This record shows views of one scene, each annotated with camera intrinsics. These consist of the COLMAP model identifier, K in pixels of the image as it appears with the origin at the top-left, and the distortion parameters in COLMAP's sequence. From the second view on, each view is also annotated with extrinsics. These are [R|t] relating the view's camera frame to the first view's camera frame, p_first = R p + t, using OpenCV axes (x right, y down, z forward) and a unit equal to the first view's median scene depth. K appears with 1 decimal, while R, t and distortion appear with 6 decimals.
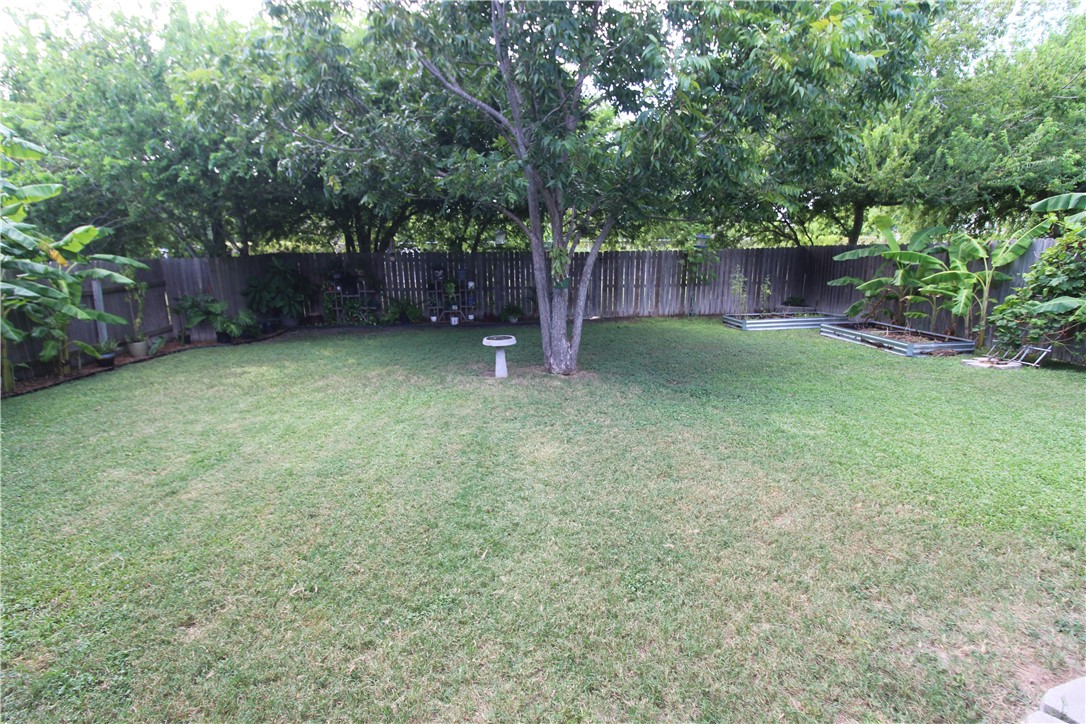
lens RADIAL K [[504.2, 0, 538.5], [0, 504.2, 361.6], [0, 0, 1]] dist [-0.019243, -0.001511]
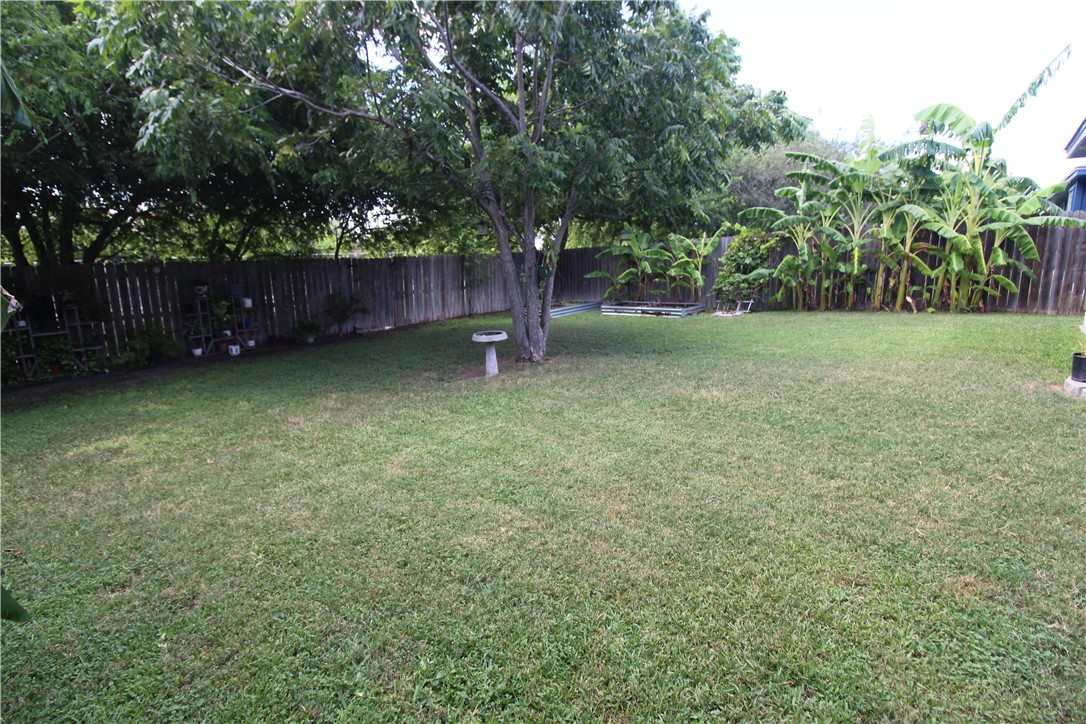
lens RADIAL K [[504.2, 0, 548.2], [0, 504.2, 362.5], [0, 0, 1]] dist [-0.019243, -0.001511]
pose [[0.715436, -0.156762, 0.680864, -0.404537], [0.181228, 0.982788, 0.035847, -0.003732], [-0.674765, 0.097745, 0.731532, 0.144875]]
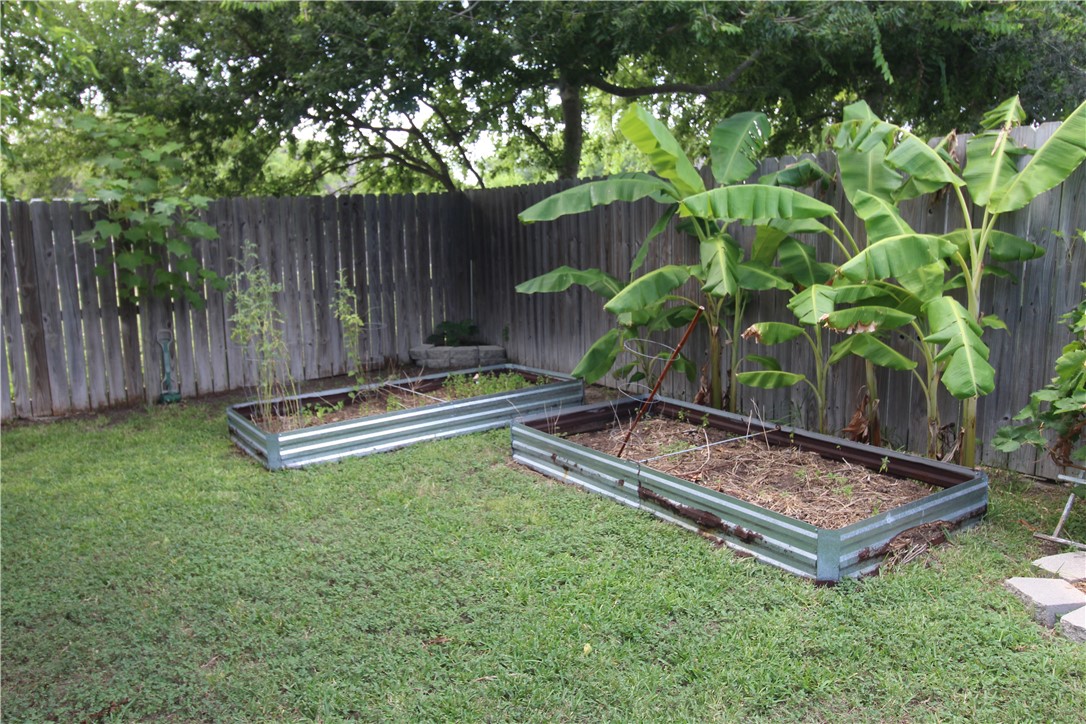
lens RADIAL K [[854.8, 0, 533.9], [0, 854.8, 360.4], [0, 0, 1]] dist [0.013899, -0.010495]
pose [[0.871112, -0.092294, 0.482333, 0.304552], [0.122505, 0.991970, -0.031436, -0.088581], [-0.475559, 0.086472, 0.875424, 0.495779]]
